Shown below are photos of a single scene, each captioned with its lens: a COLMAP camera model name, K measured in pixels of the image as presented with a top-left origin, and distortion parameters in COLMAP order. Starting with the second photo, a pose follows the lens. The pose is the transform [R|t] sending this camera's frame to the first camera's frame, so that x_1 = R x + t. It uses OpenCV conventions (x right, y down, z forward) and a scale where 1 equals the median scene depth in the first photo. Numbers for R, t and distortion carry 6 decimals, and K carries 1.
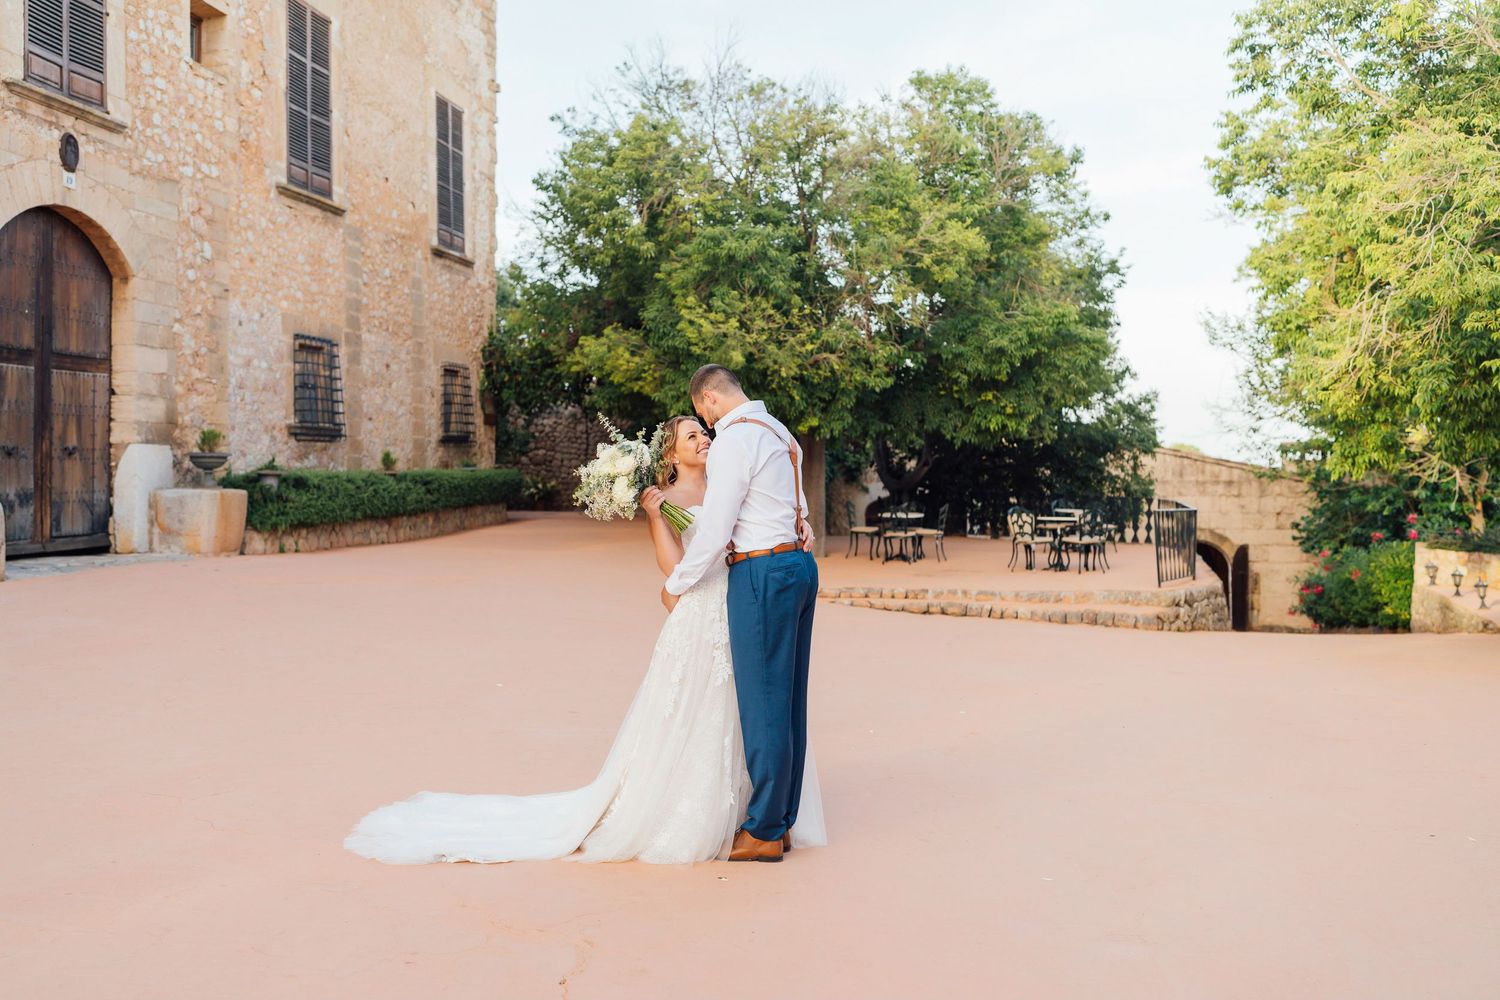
lens RADIAL K [[1693.0, 0, 1023.5], [0, 1693.0, 417.1], [0, 0, 1]] dist [-0.001747, 0.000000]
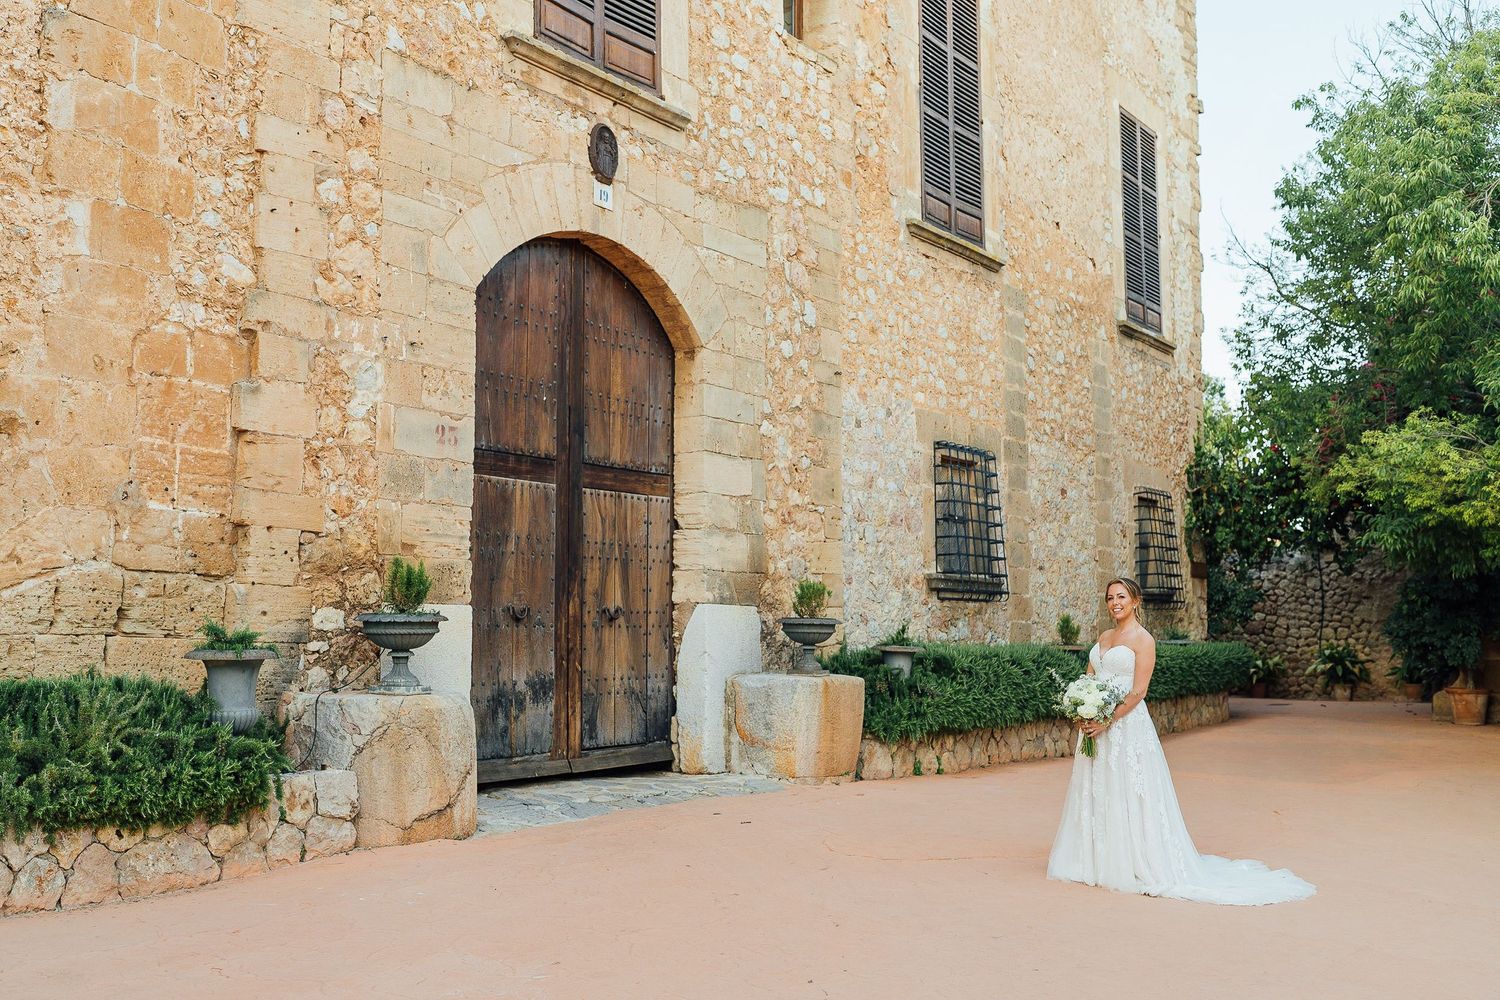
lens RADIAL K [[1771.9, 0, 746.2], [0, 1771.9, 494.5], [0, 0, 1]] dist [-0.002816, 0.000000]
pose [[0.865390, -0.029801, -0.500212, -0.143366], [0.006286, 0.998797, -0.048630, 0.005969], [0.501059, 0.038939, 0.864536, 0.353210]]
